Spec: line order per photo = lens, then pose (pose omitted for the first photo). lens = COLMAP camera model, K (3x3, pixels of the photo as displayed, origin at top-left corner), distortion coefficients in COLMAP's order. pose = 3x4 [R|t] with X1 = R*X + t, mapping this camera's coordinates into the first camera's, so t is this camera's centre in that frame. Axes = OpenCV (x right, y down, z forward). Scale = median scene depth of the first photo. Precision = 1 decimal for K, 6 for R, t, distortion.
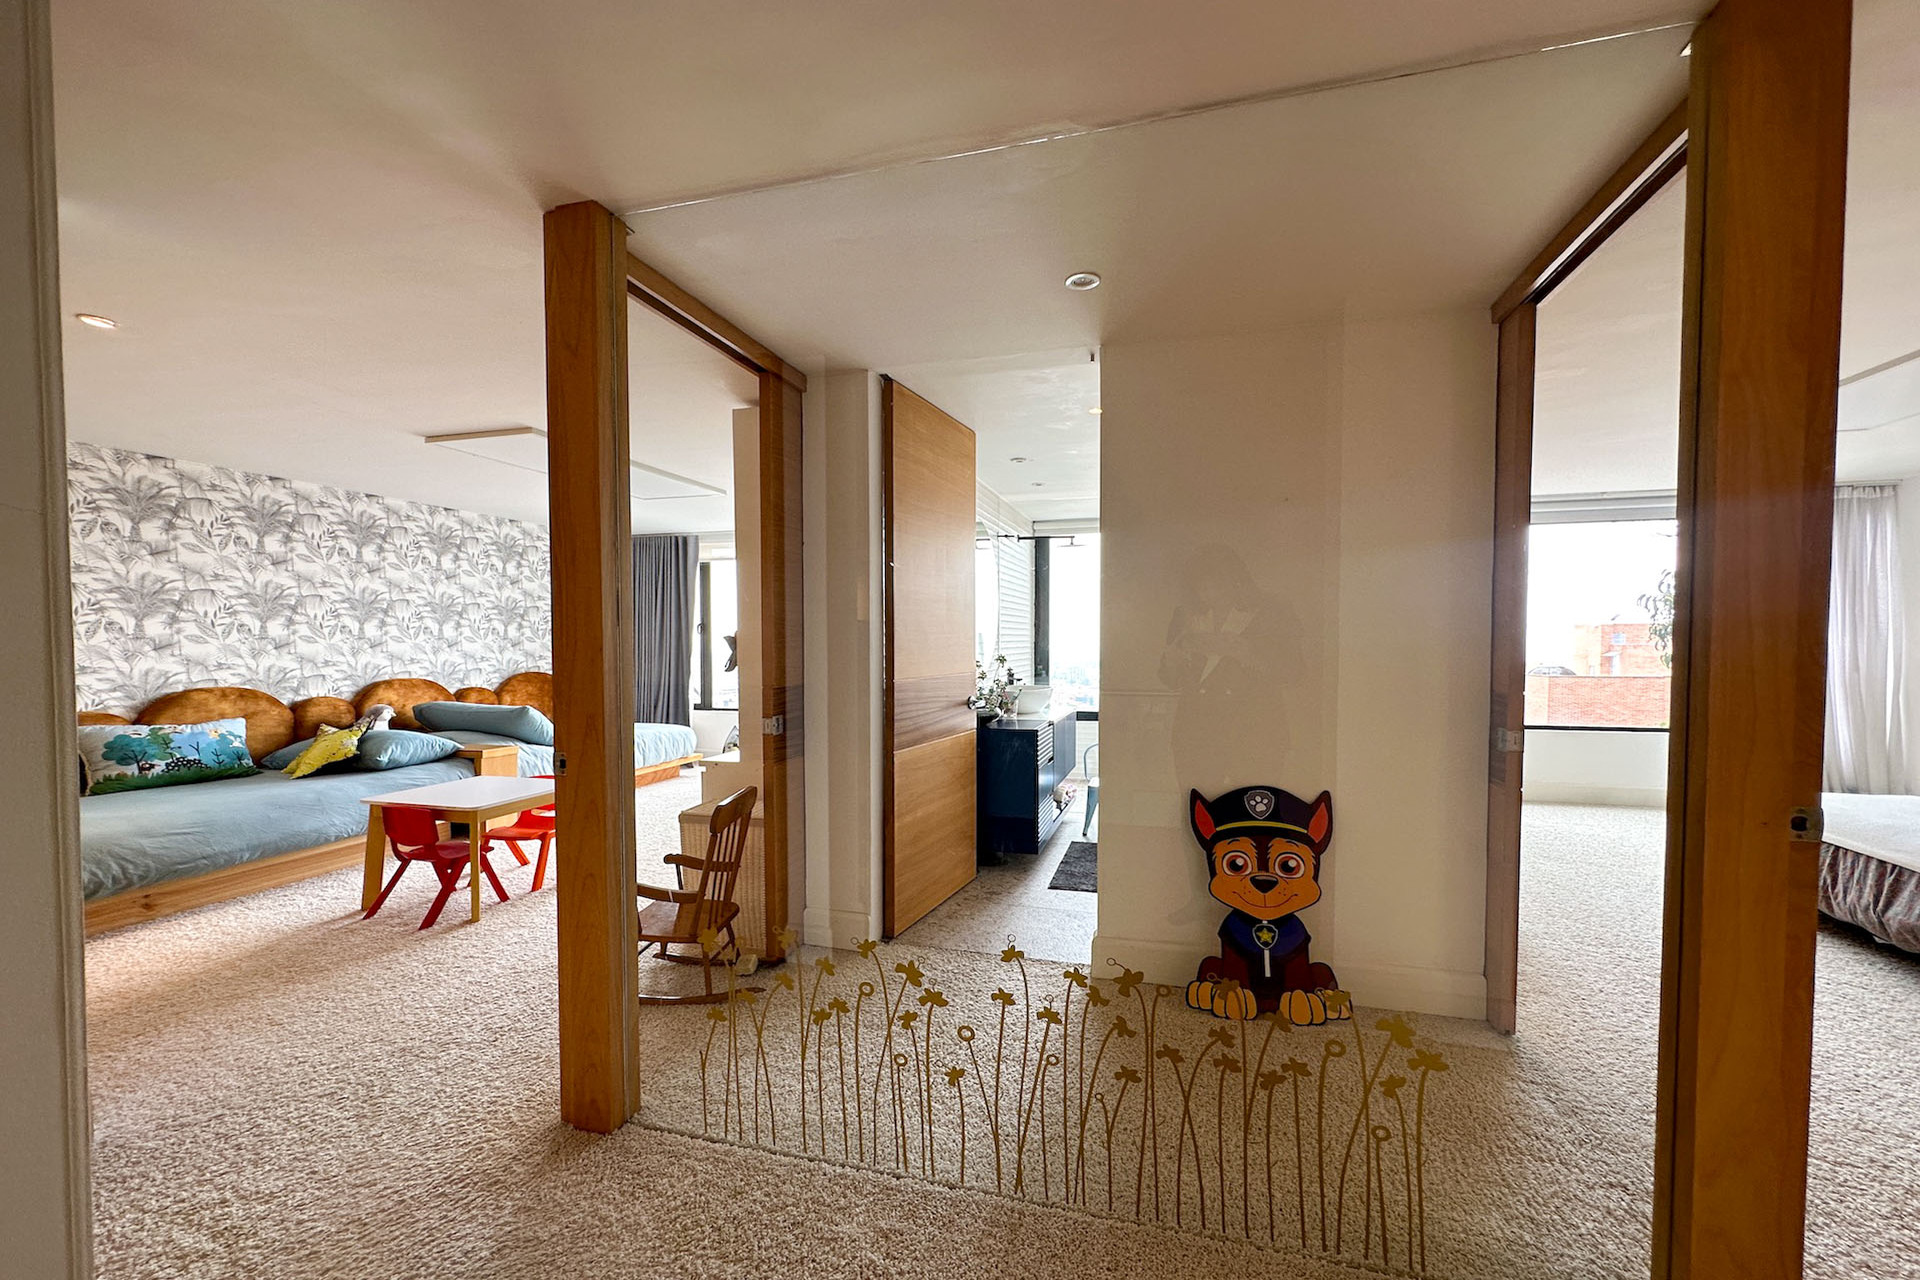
lens RADIAL K [[778.6, 0, 963.8], [0, 778.6, 658.1], [0, 0, 1]] dist [0.003876, -0.000432]
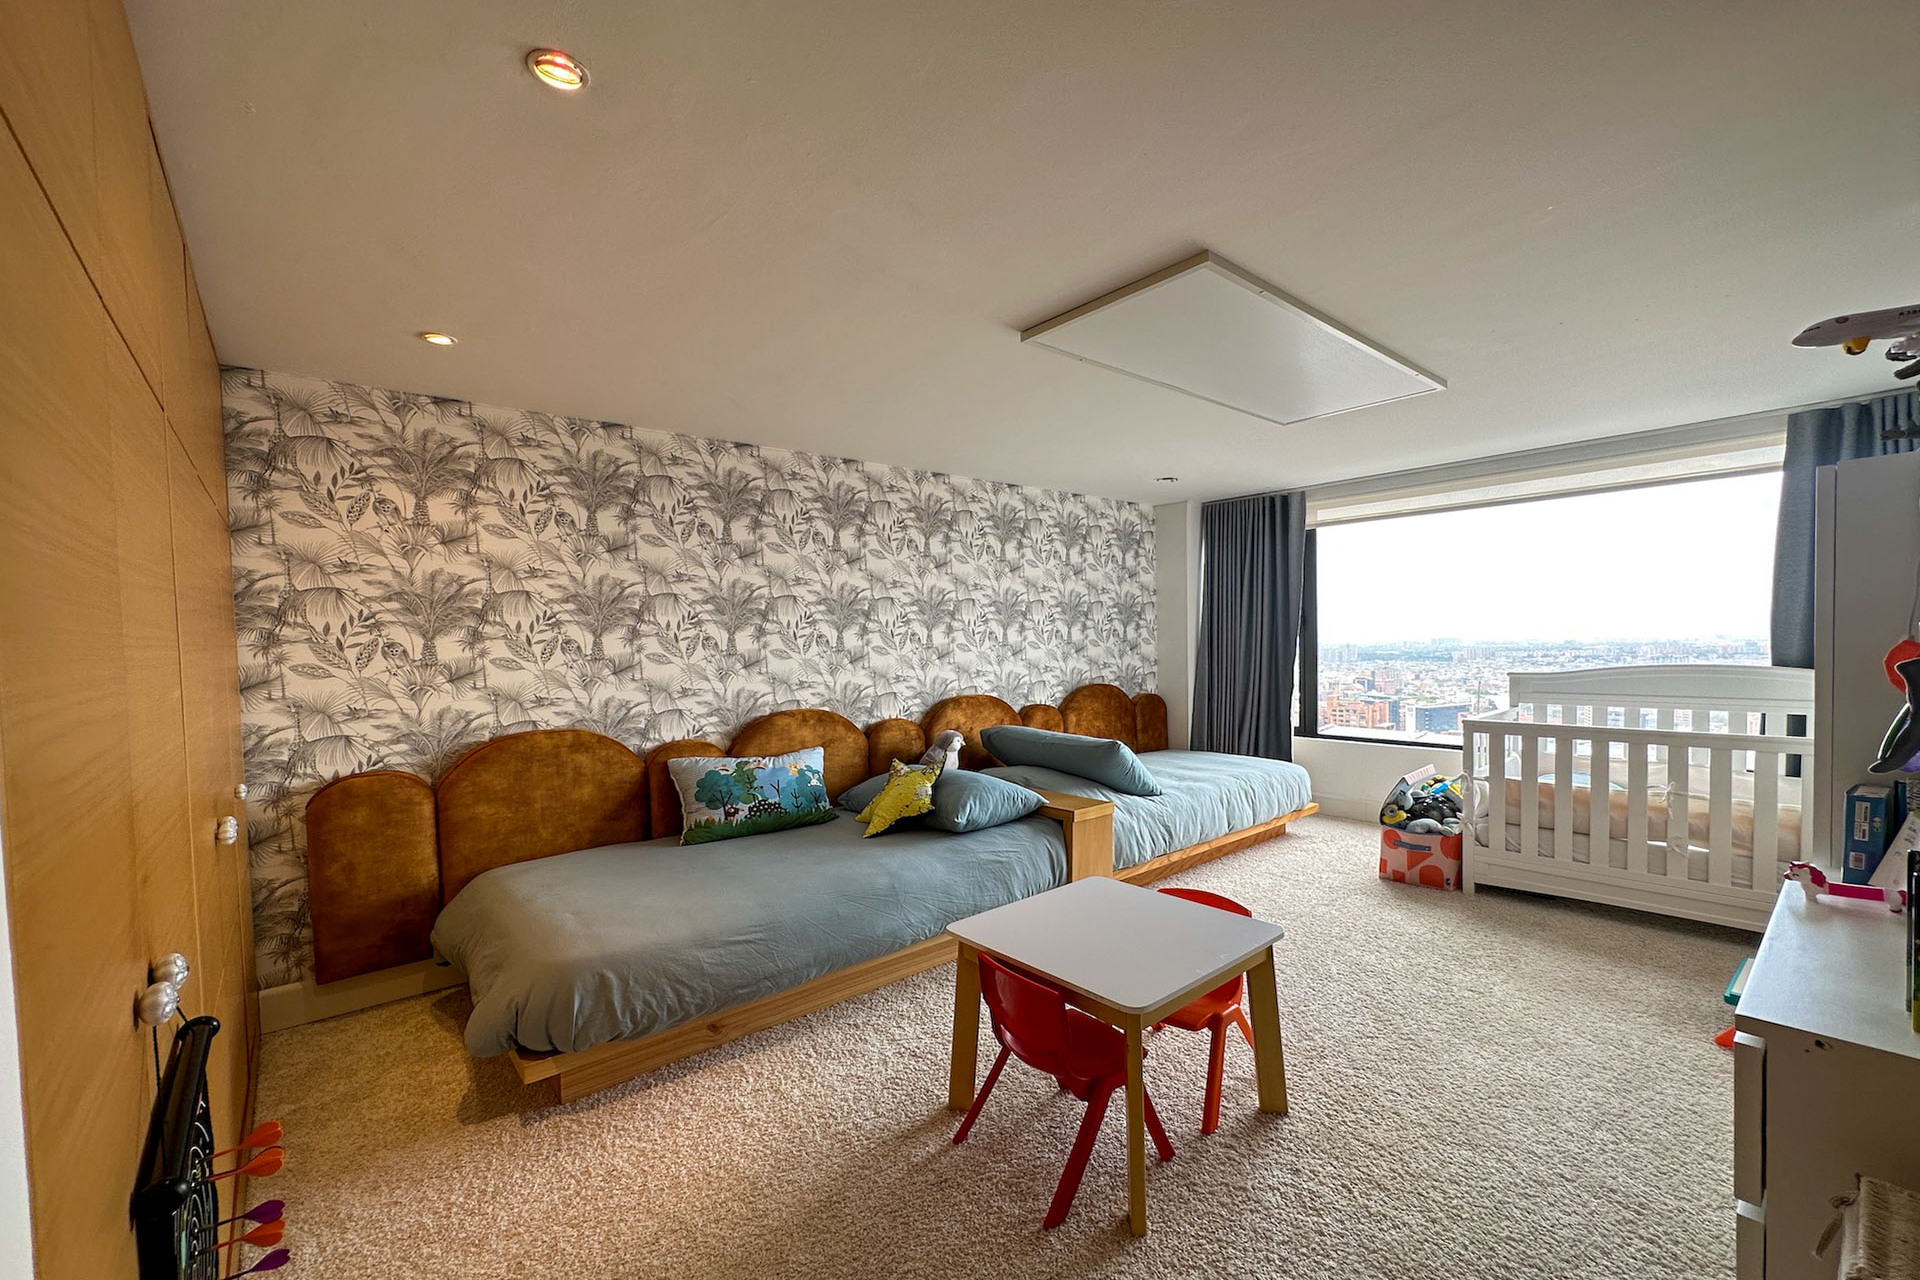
lens RADIAL K [[778.6, 0, 959.0], [0, 778.6, 645.7], [0, 0, 1]] dist [0.003876, -0.000432]
pose [[0.825240, -0.009885, -0.564696, -0.315777], [0.007870, 0.999951, -0.006004, -0.025194], [0.564728, 0.000511, 0.825277, 0.379101]]
